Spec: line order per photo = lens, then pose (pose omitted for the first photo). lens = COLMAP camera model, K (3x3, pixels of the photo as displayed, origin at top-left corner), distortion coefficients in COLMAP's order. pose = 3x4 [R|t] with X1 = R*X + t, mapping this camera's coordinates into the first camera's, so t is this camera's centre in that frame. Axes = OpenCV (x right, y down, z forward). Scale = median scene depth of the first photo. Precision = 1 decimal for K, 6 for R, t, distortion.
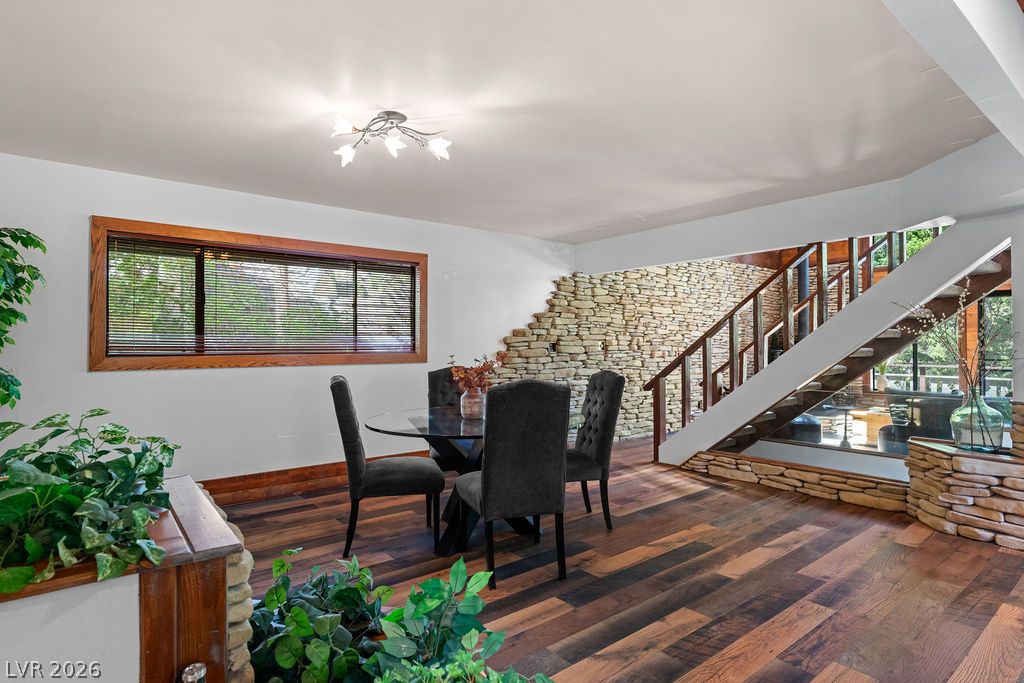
lens RADIAL K [[547.3, 0, 511.0], [0, 547.3, 337.1], [0, 0, 1]] dist [0.004798, 0.000339]
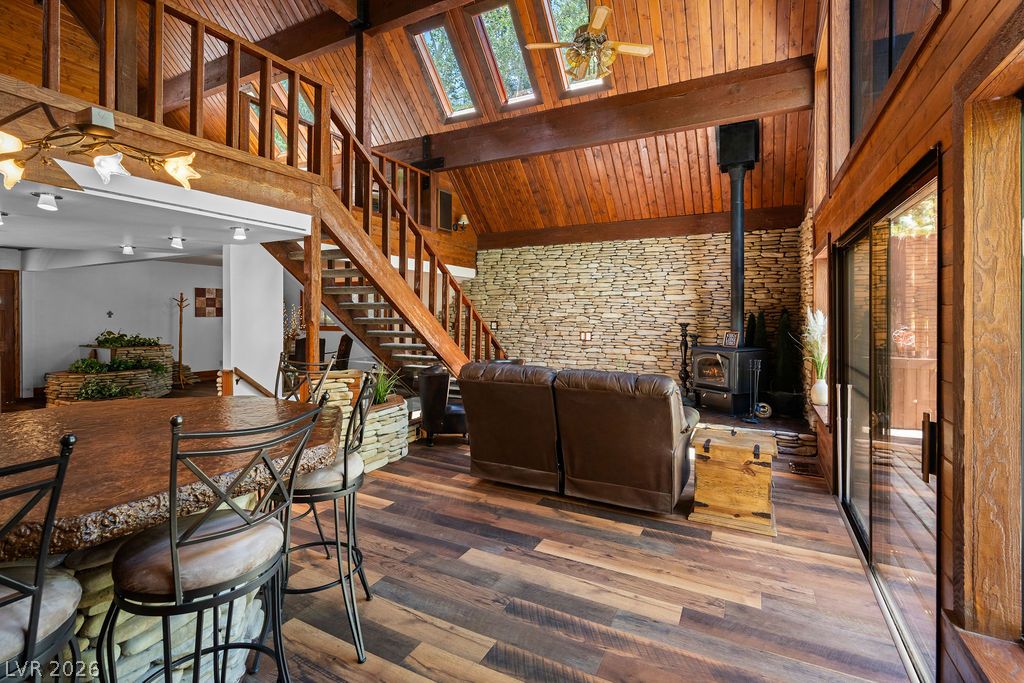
lens RADIAL K [[469.3, 0, 513.3], [0, 469.3, 319.5], [0, 0, 1]] dist [-0.000426, 0.001586]
pose [[0.413183, 0.000216, -0.910648, 1.271026], [0.004209, 0.999989, 0.002147, -0.001697], [0.910638, -0.004720, 0.413177, 0.537036]]
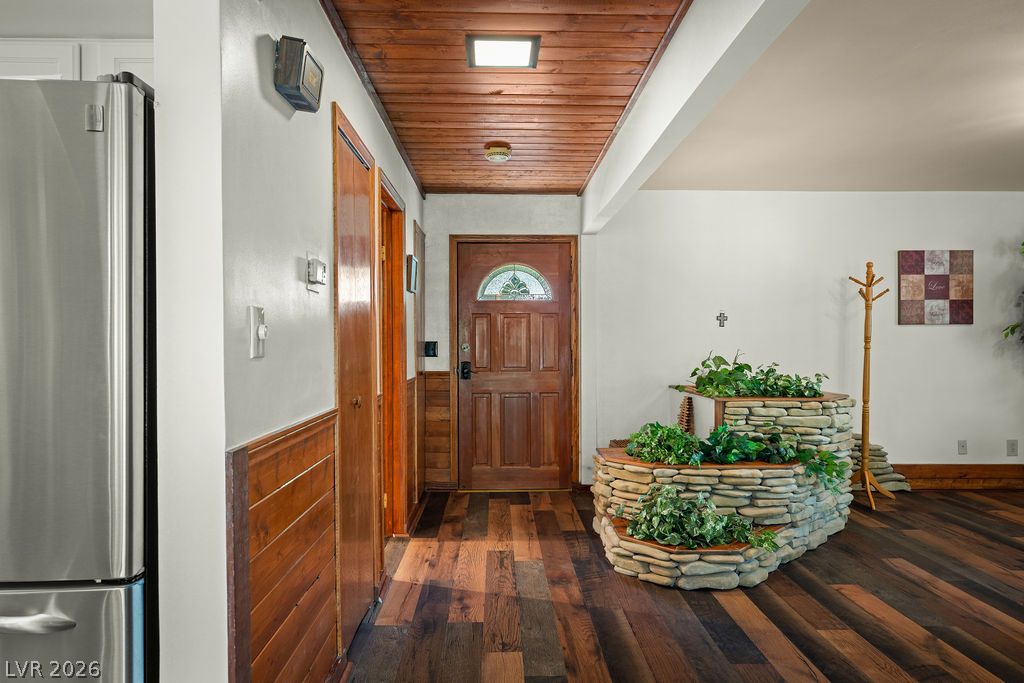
lens RADIAL K [[634.2, 0, 505.1], [0, 634.2, 346.3], [0, 0, 1]] dist [0.008677, 0.000911]
pose [[-0.611757, -0.003387, -0.791038, 0.492050], [0.001790, 0.999982, -0.005666, 0.017640], [0.791043, -0.004883, -0.611741, 0.346656]]
